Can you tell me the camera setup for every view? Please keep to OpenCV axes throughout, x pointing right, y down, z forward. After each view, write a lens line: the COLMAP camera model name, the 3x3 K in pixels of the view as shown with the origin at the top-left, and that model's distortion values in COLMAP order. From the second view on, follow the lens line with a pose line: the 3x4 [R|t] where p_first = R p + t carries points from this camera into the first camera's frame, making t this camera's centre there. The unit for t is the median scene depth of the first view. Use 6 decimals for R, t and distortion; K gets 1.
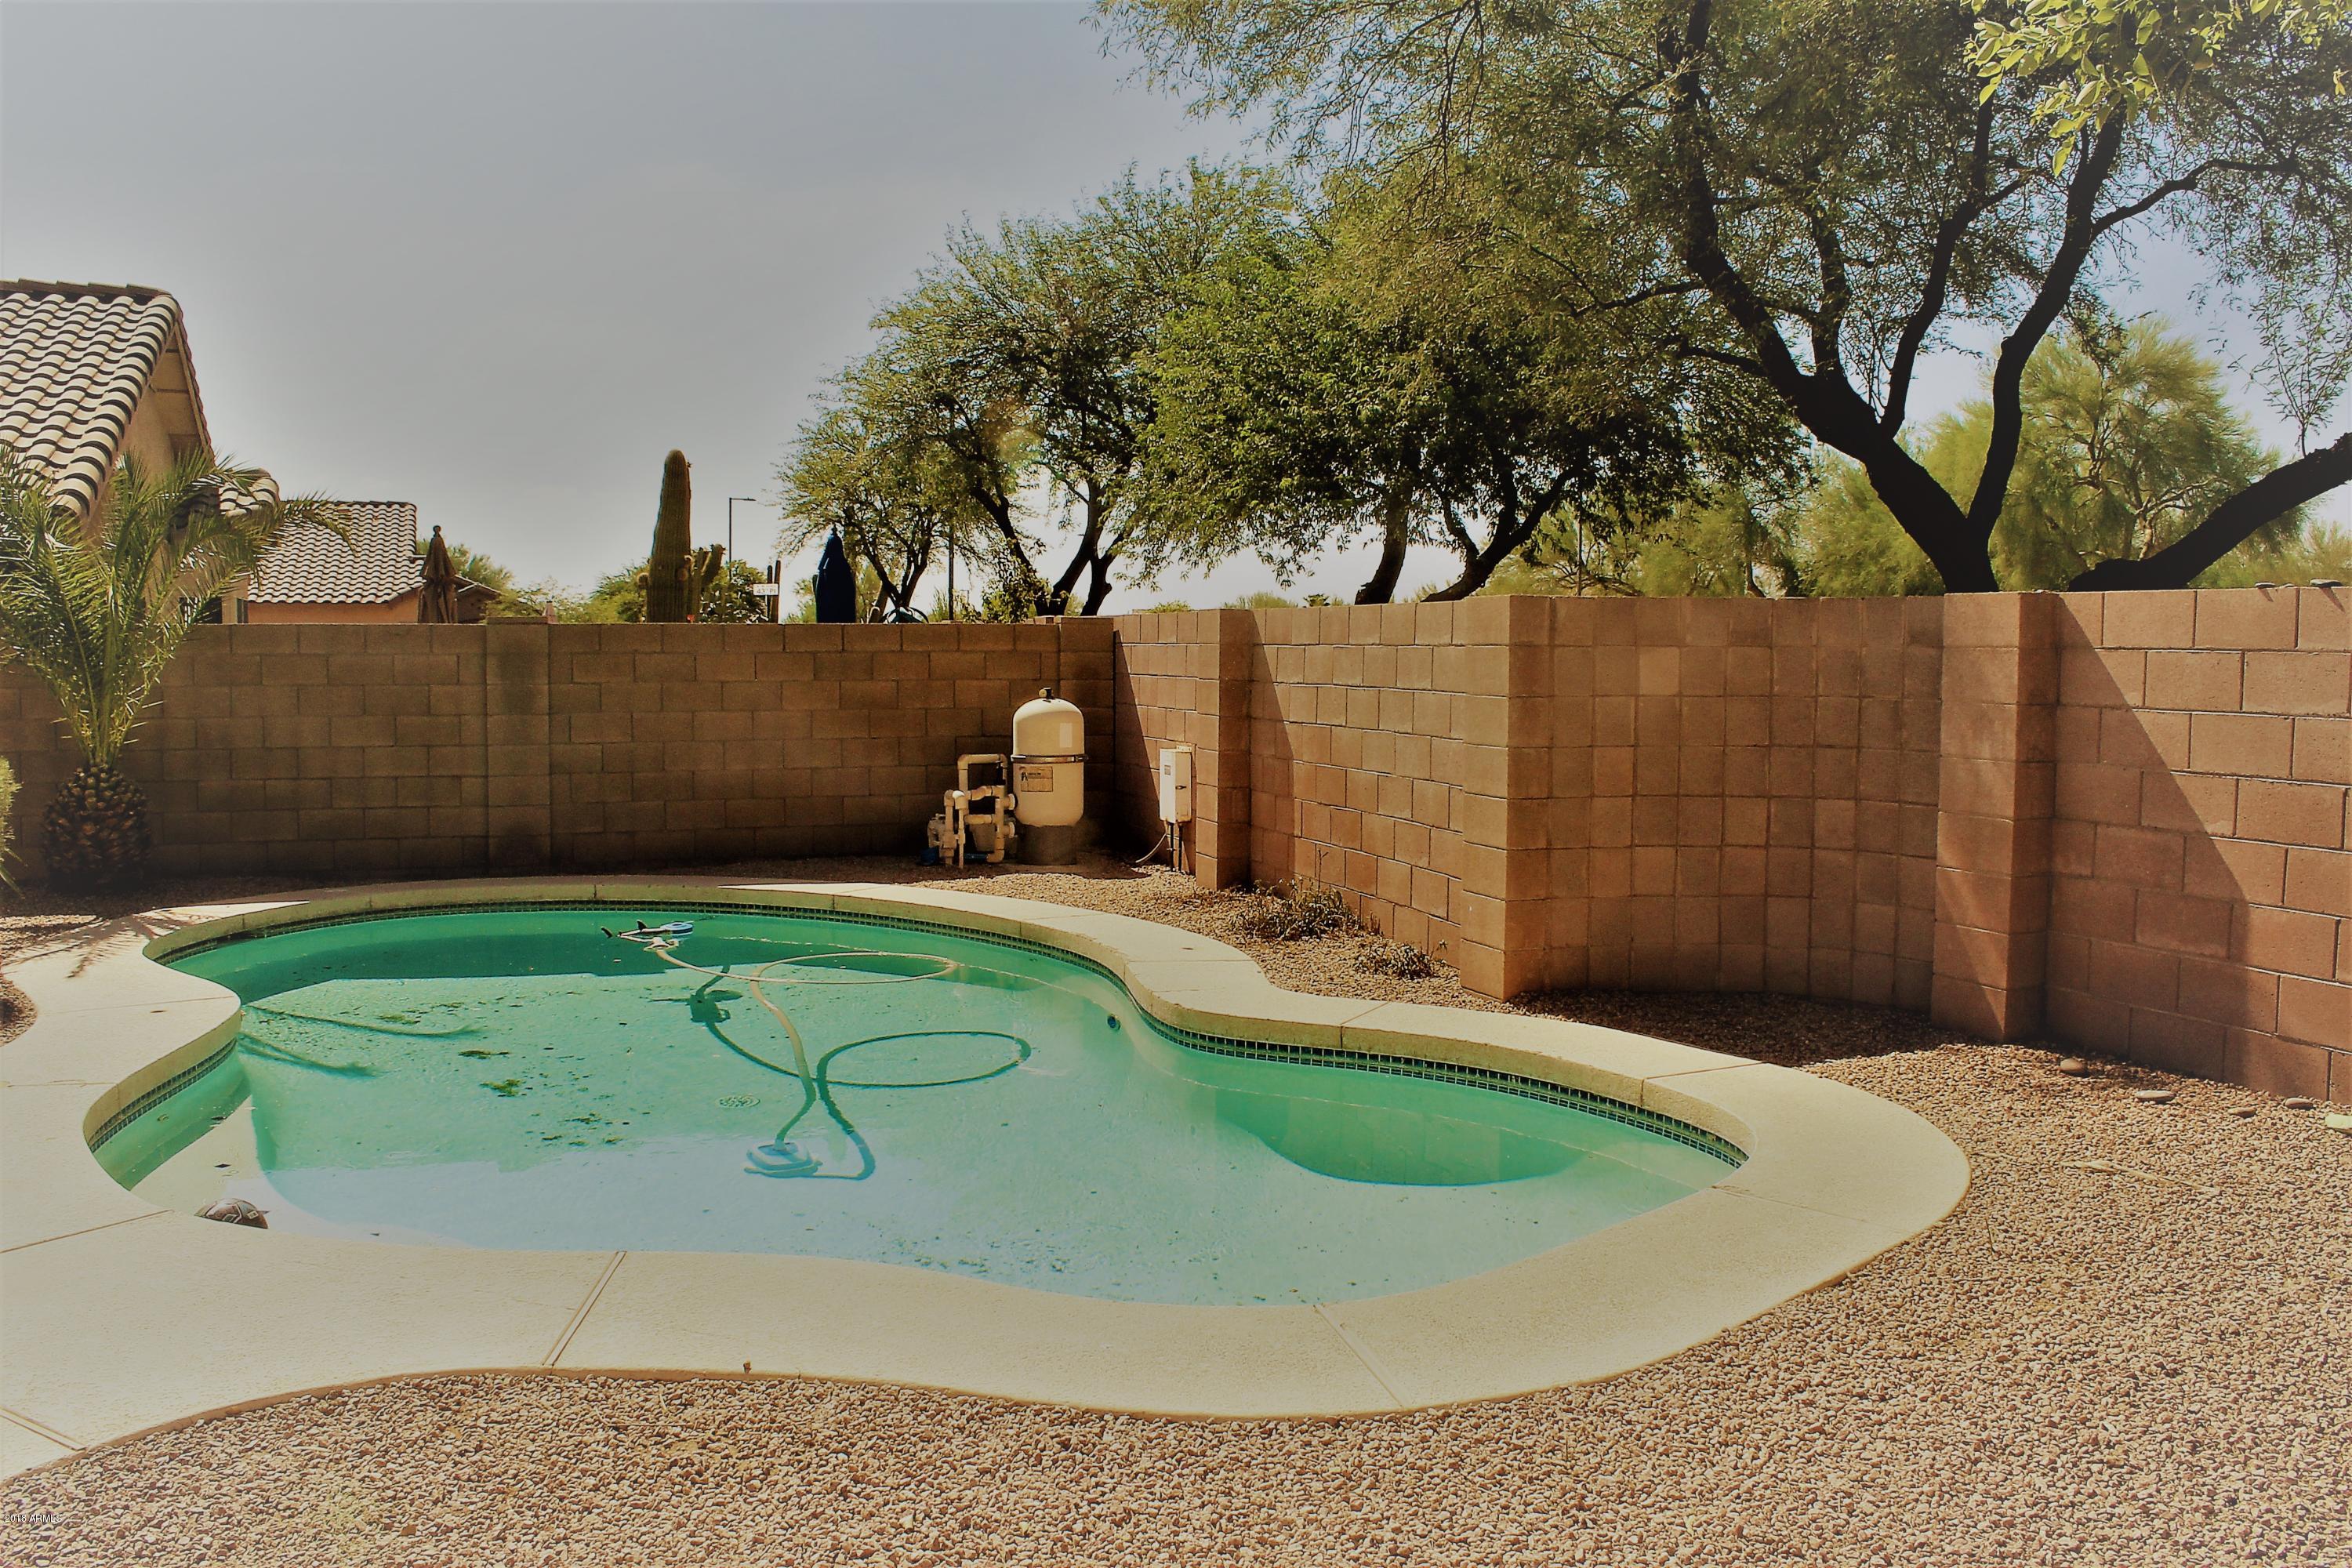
lens RADIAL K [[1967.7, 0, 1176.1], [0, 1967.7, 794.7], [0, 0, 1]] dist [-0.150526, 0.105081]
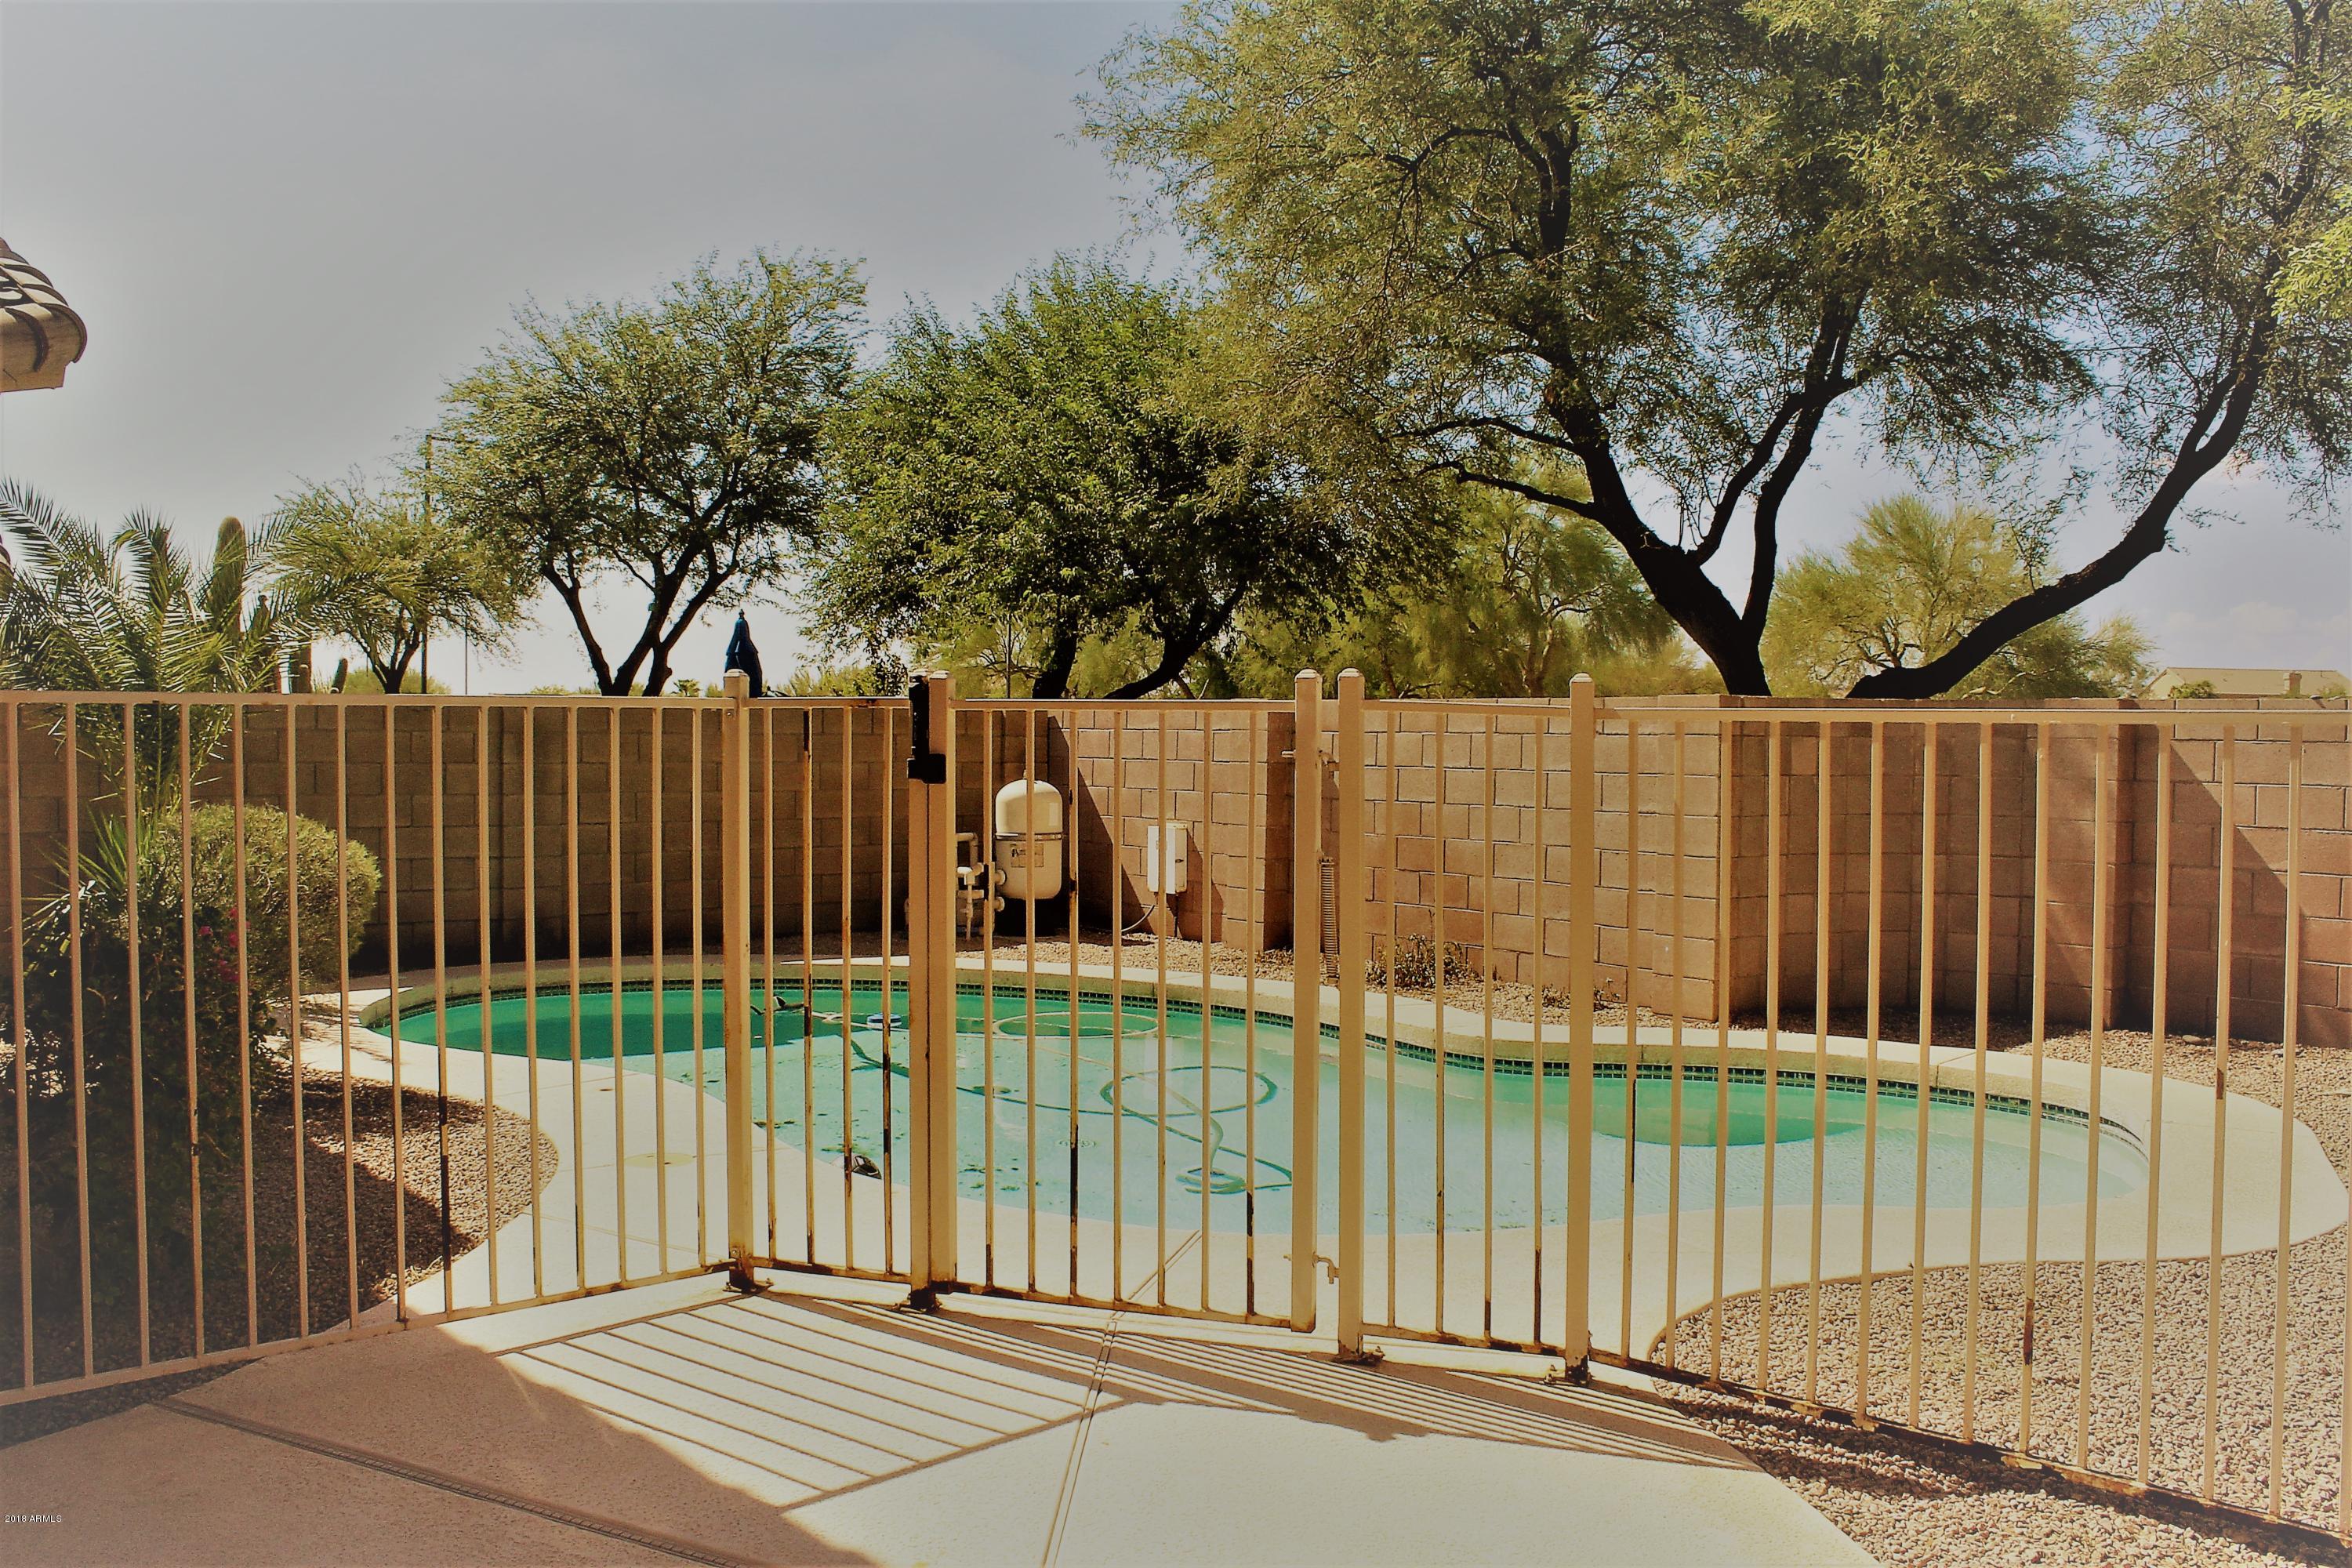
lens RADIAL K [[1967.7, 0, 1165.0], [0, 1967.7, 780.2], [0, 0, 1]] dist [-0.150526, 0.105081]
pose [[0.946943, 0.000307, 0.321400, -0.329548], [0.016161, 0.998689, -0.048572, 0.004055], [-0.320994, 0.051189, 0.945697, -0.037409]]
